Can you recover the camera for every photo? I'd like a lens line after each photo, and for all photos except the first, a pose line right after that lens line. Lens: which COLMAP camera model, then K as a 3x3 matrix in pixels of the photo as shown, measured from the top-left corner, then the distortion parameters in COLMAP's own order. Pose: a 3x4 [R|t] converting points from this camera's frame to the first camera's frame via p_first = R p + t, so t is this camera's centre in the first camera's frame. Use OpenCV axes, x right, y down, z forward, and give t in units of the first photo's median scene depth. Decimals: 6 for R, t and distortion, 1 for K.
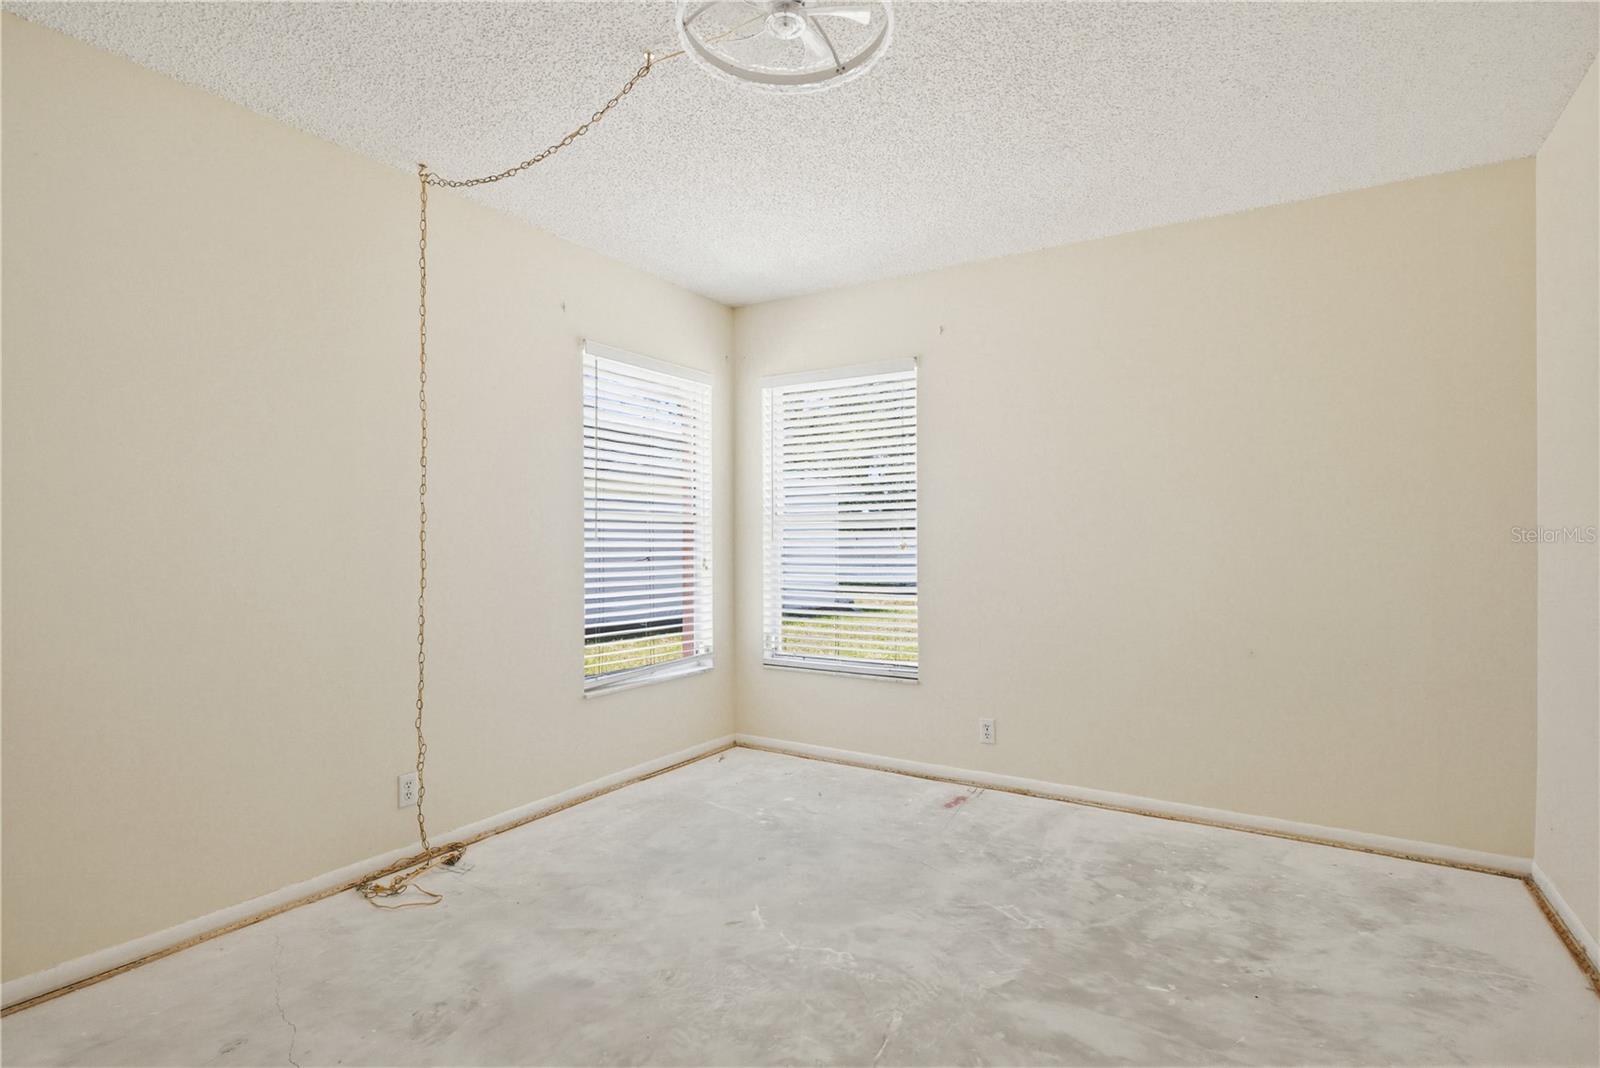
lens RADIAL K [[793.4, 0, 800.0], [0, 793.4, 534.0], [0, 0, 1]] dist [0.003707, 0.000196]
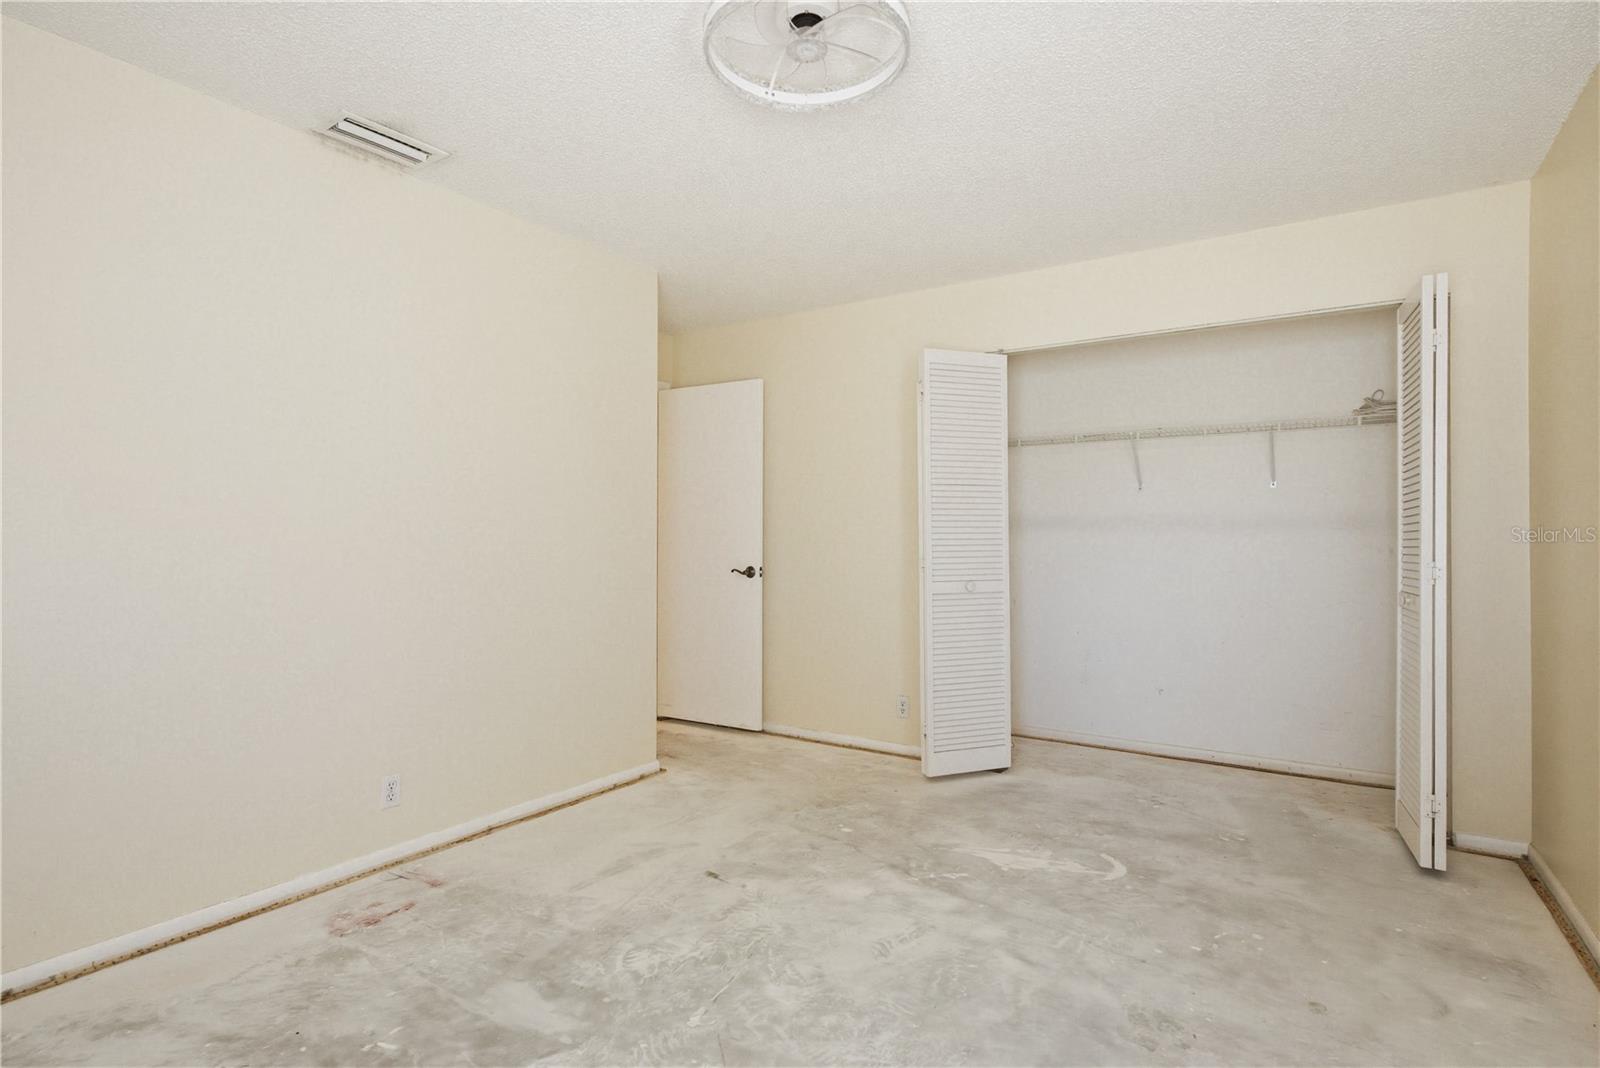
lens RADIAL K [[793.4, 0, 800.0], [0, 793.4, 534.0], [0, 0, 1]] dist [0.003707, 0.000196]
pose [[-0.999928, -0.002125, 0.011794, -0.020590], [-0.002295, 0.999893, -0.014443, 0.015896], [-0.011762, -0.014469, -0.999826, 2.000769]]
